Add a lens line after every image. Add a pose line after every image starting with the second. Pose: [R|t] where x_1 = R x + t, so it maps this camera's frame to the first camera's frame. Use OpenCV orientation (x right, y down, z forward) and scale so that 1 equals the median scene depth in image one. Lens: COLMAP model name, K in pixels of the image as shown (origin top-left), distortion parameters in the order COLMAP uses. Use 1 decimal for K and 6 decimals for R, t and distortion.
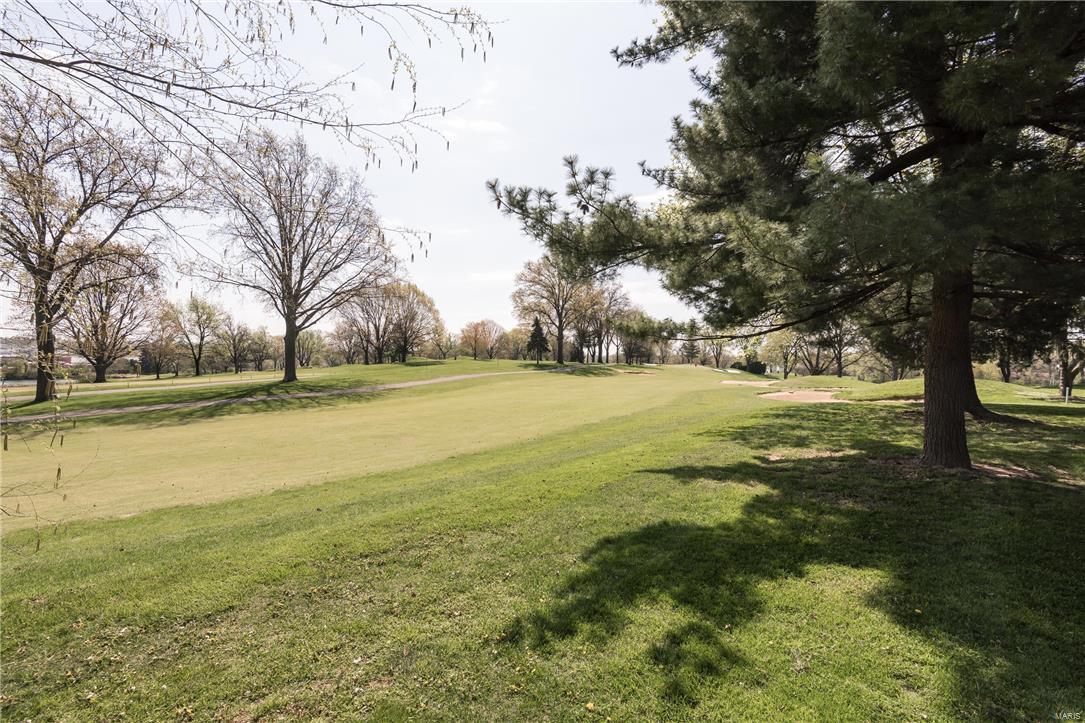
lens RADIAL K [[494.4, 0, 539.1], [0, 494.4, 361.8], [0, 0, 1]] dist [0.020893, -0.001921]
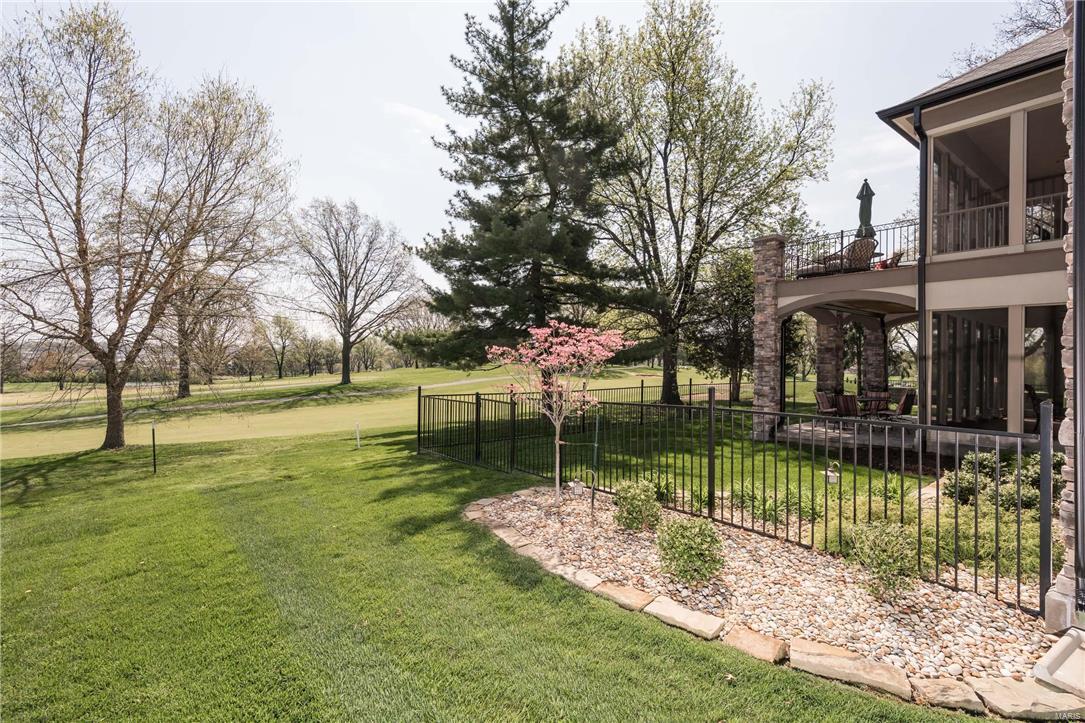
lens RADIAL K [[494.4, 0, 546.2], [0, 494.4, 357.1], [0, 0, 1]] dist [0.020893, -0.001921]
pose [[0.994158, -0.005130, -0.107812, 0.172222], [0.004020, 0.999937, -0.010516, -0.015510], [0.107859, 0.010022, 0.994116, -0.257126]]
